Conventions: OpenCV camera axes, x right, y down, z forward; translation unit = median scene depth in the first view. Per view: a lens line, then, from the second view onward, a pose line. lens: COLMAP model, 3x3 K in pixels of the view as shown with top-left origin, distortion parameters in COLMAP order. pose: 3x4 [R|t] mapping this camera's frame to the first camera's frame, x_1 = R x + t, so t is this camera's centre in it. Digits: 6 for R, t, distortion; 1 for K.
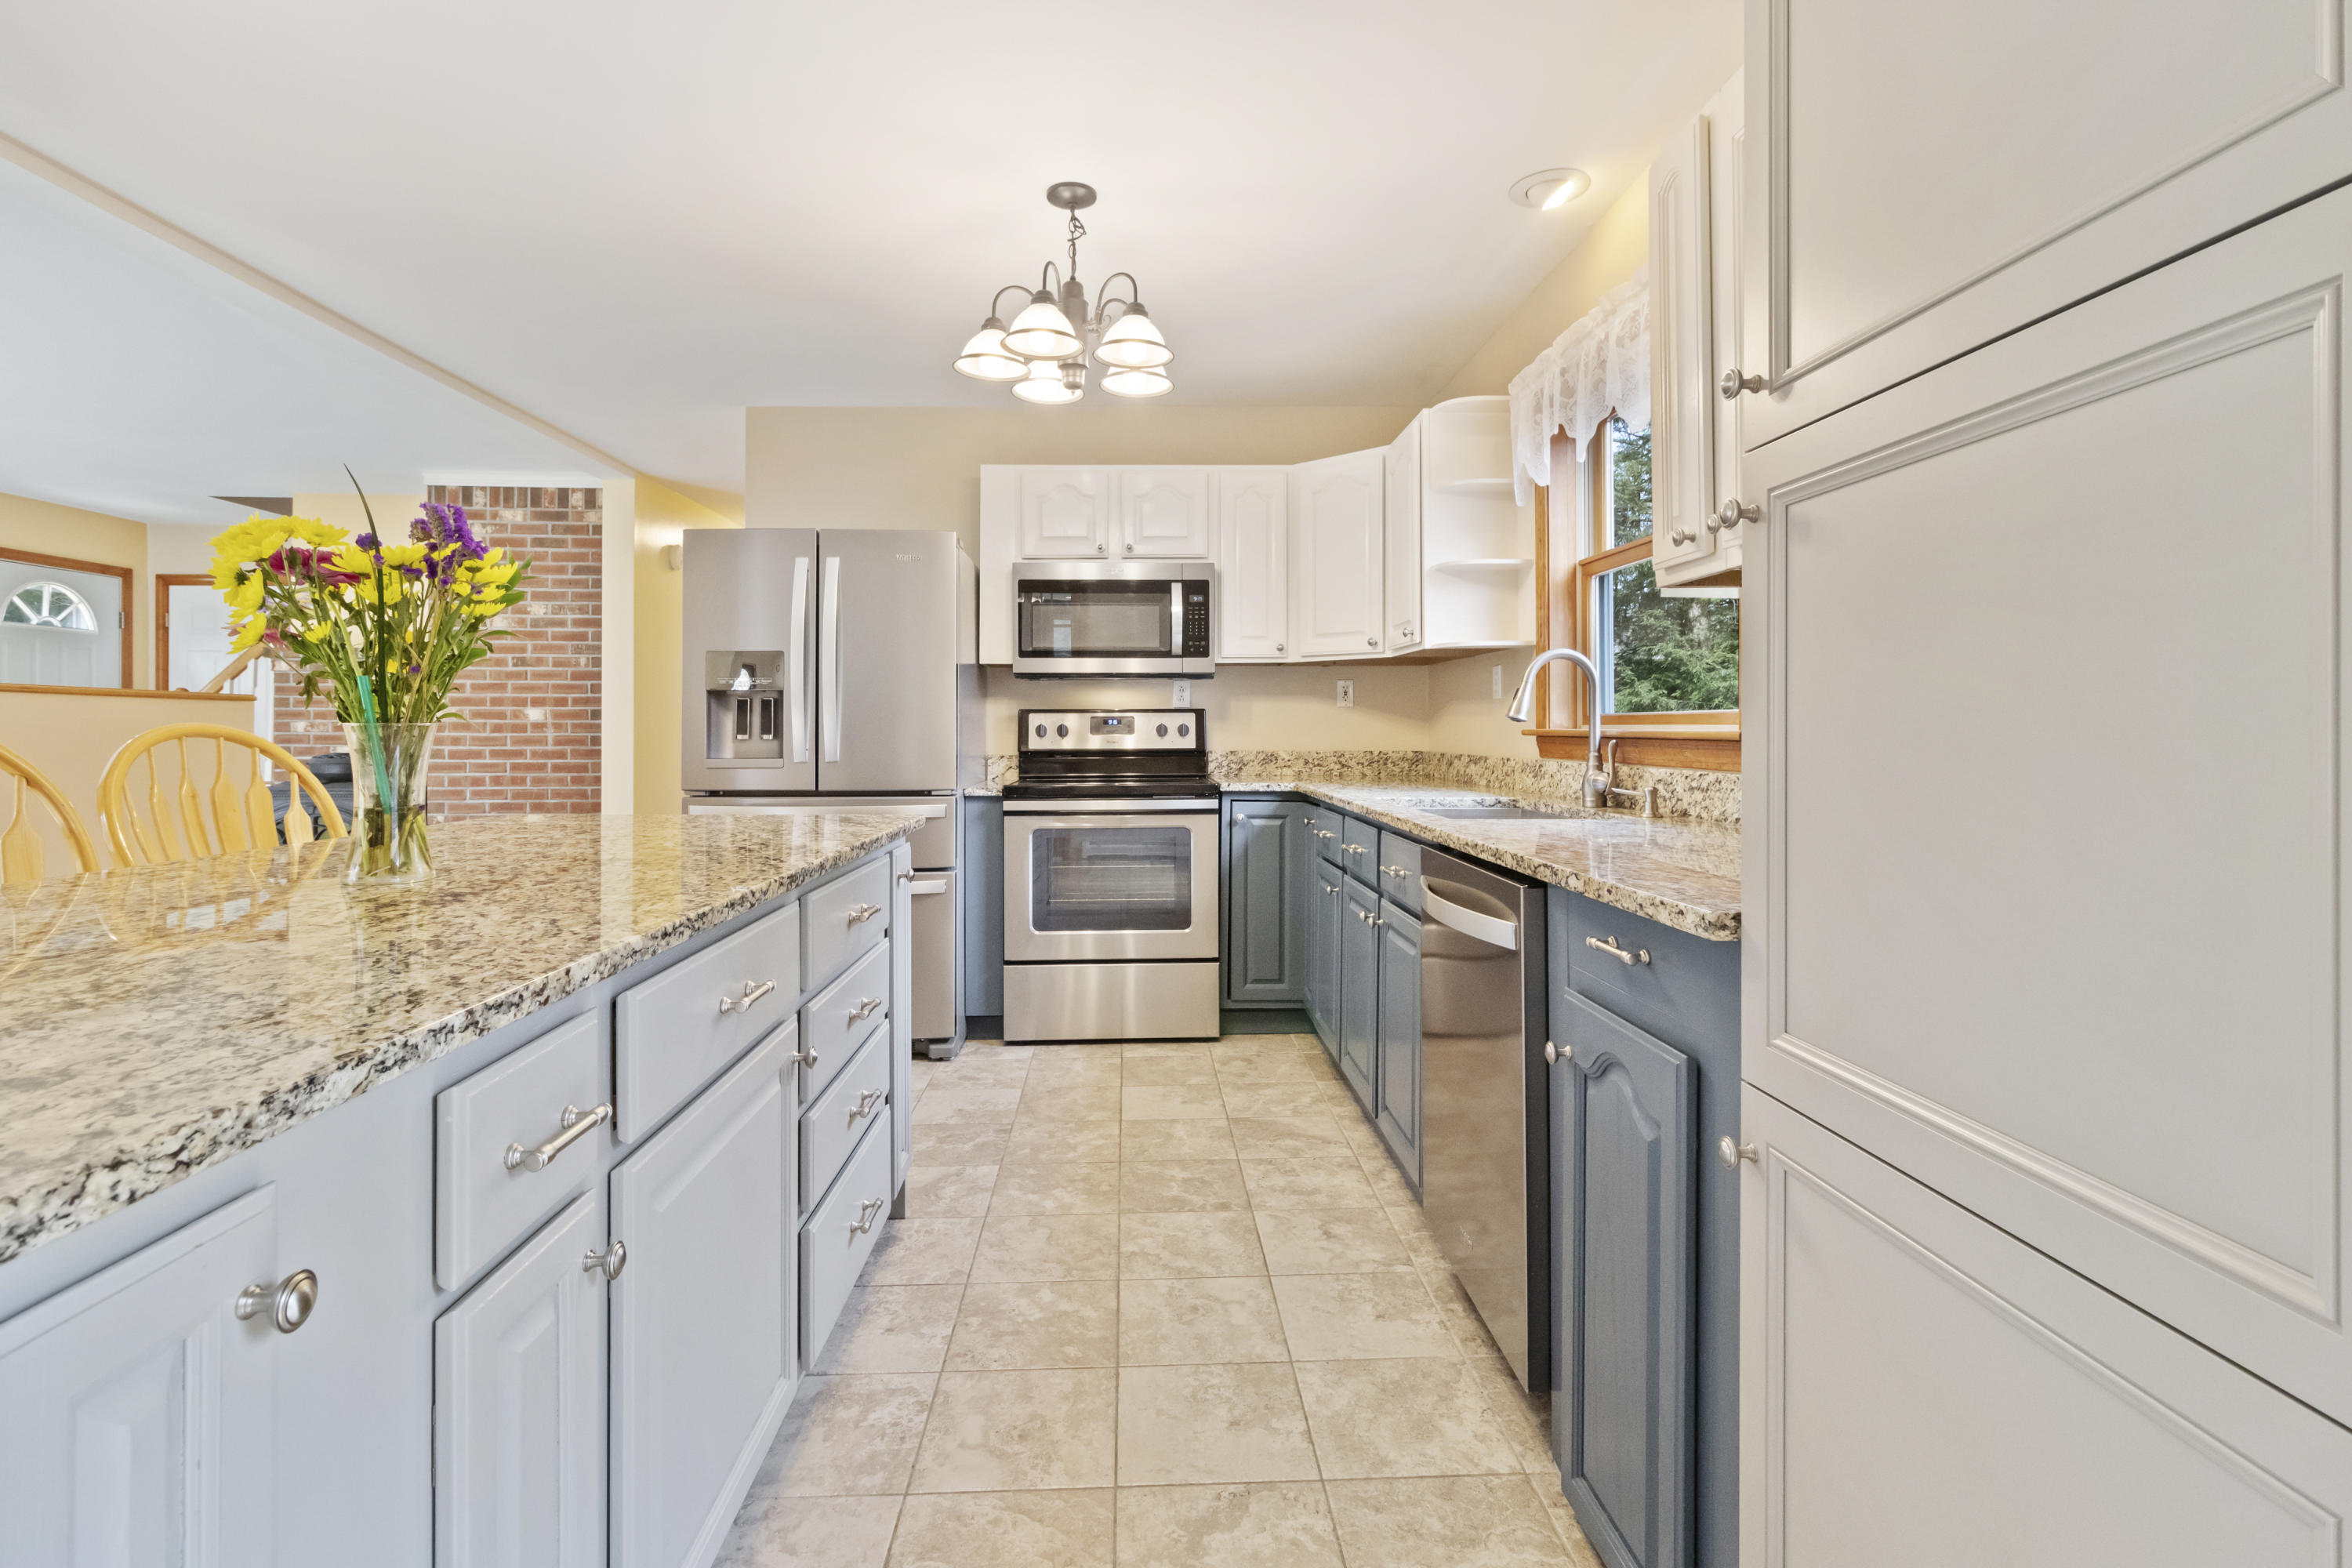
lens RADIAL K [[1102.2, 0, 1170.7], [0, 1102.2, 734.9], [0, 0, 1]] dist [-0.000603, 0.000079]
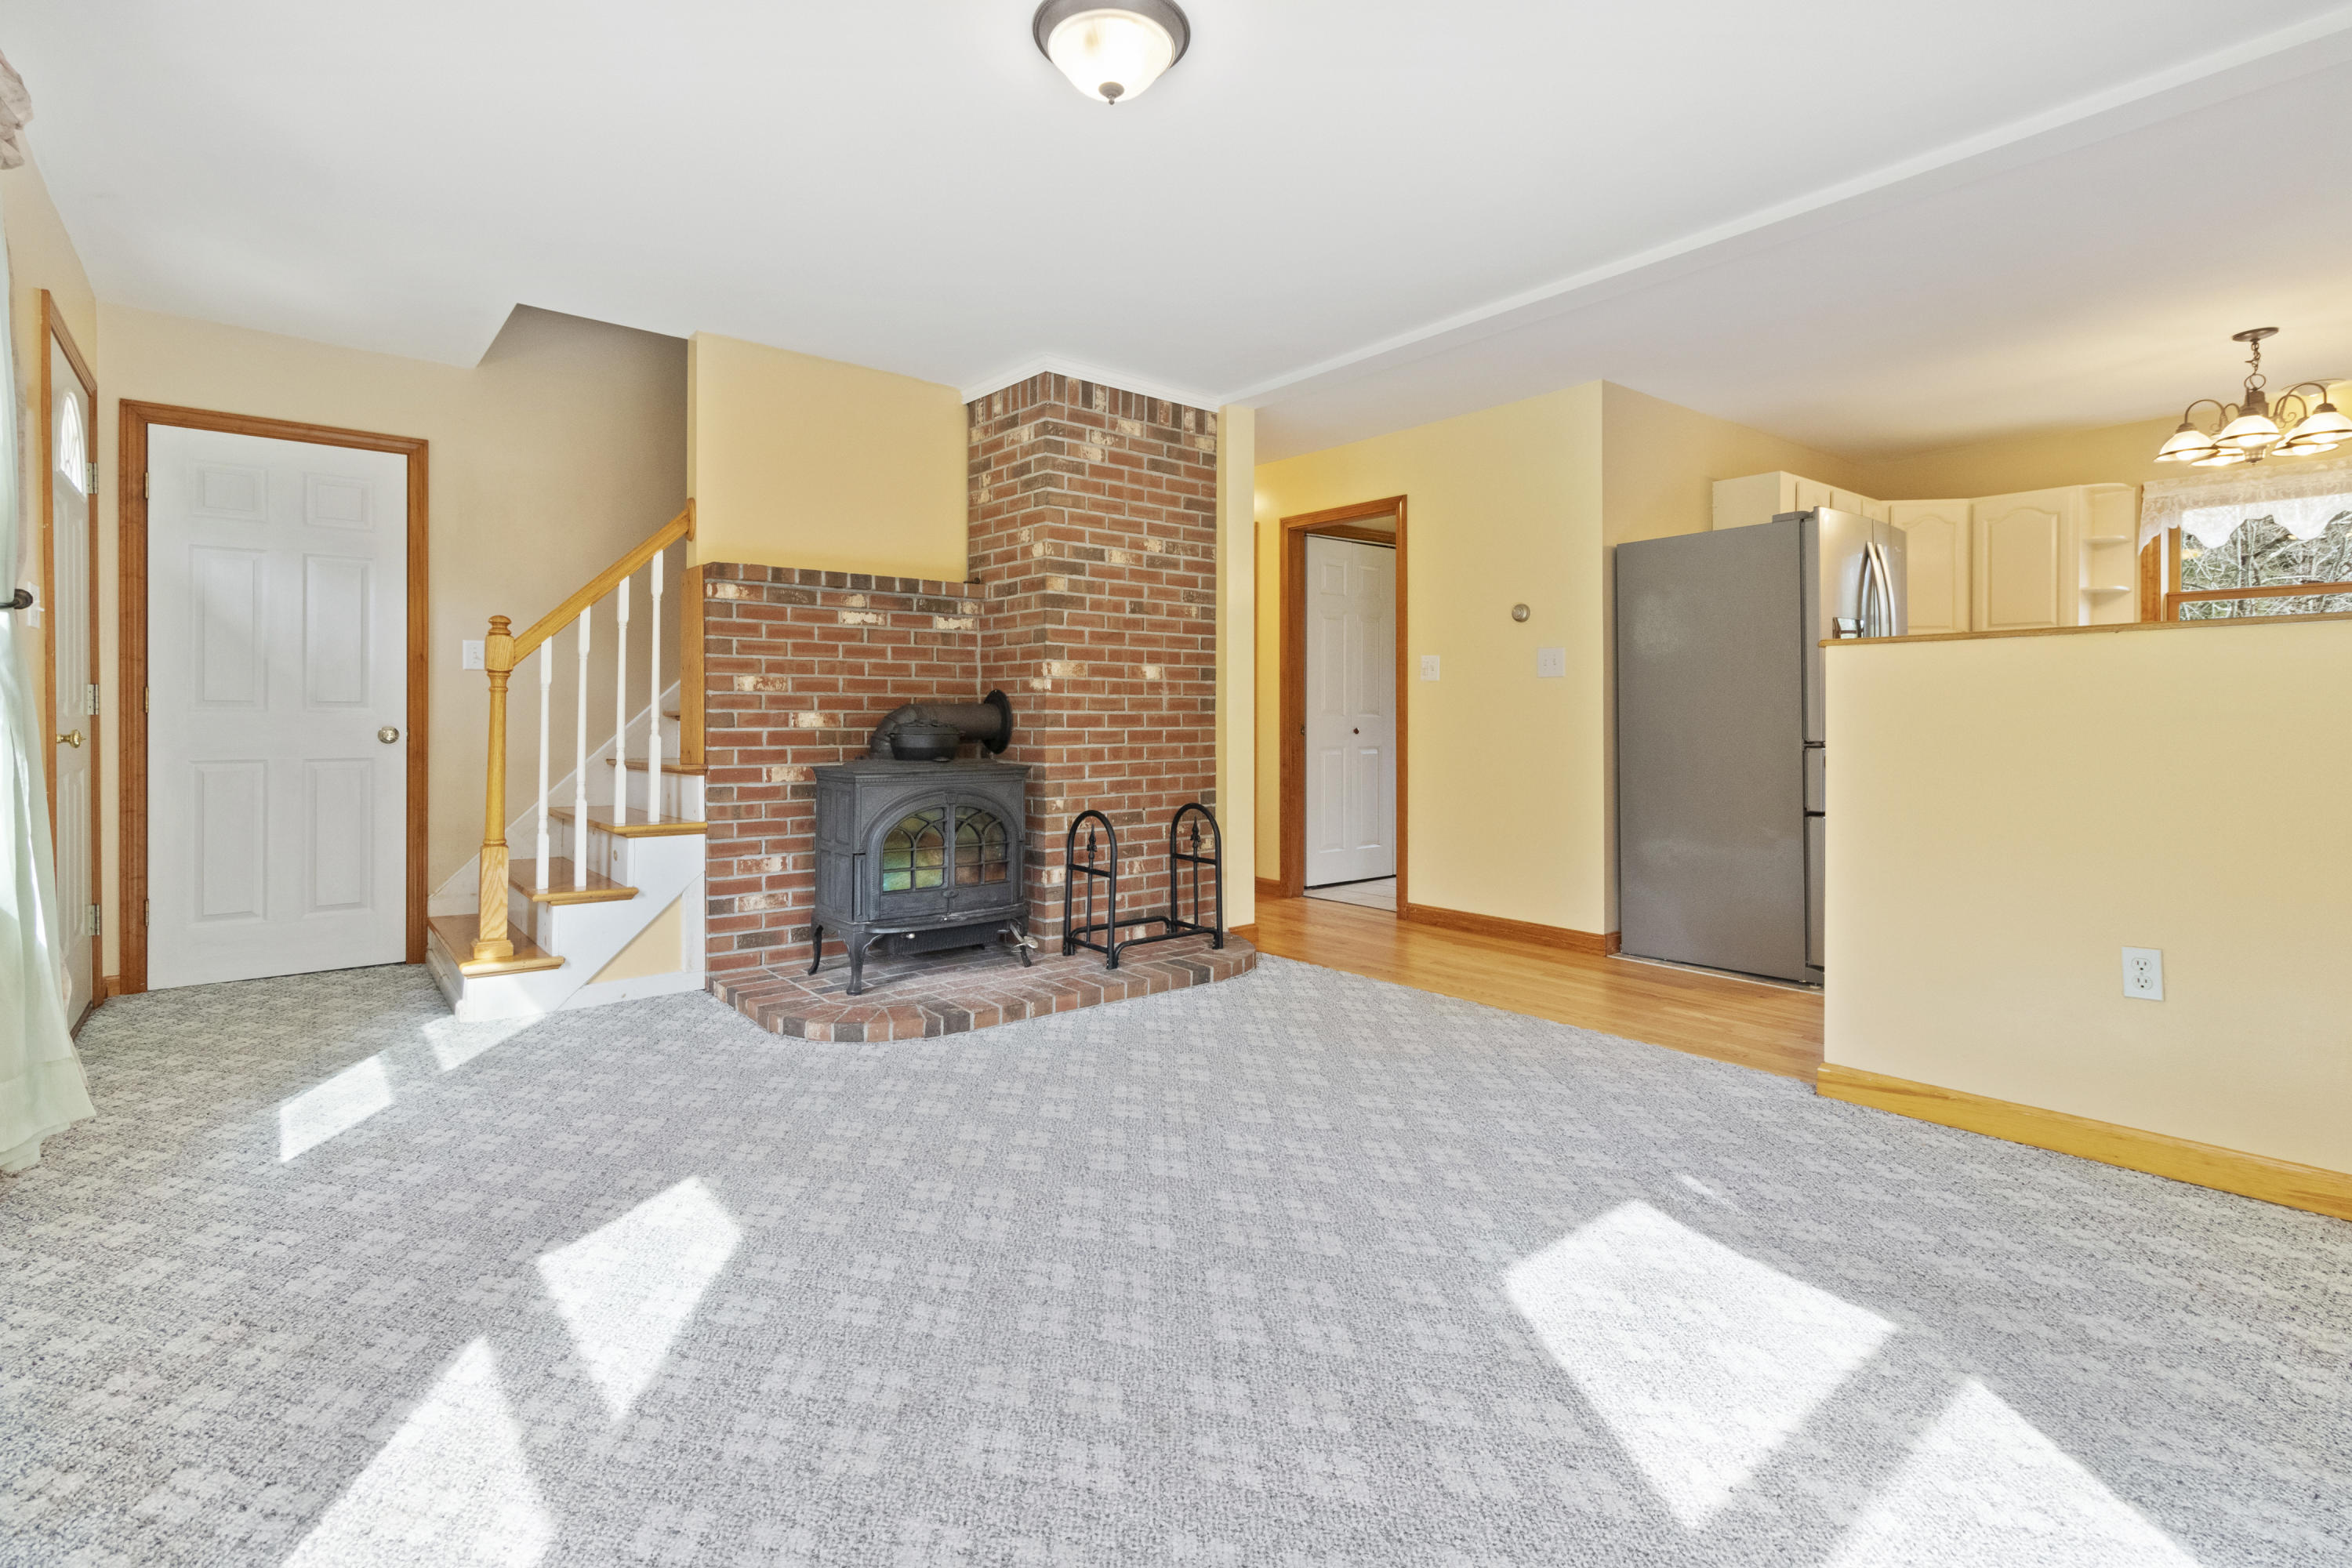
lens RADIAL K [[1085.2, 0, 1171.5], [0, 1085.2, 726.8], [0, 0, 1]] dist [0.000397, 0.000301]
pose [[0.802229, -0.006540, 0.596981, -1.323282], [0.003275, 0.999973, 0.006554, 0.021450], [-0.597008, -0.003302, 0.802229, 0.423811]]
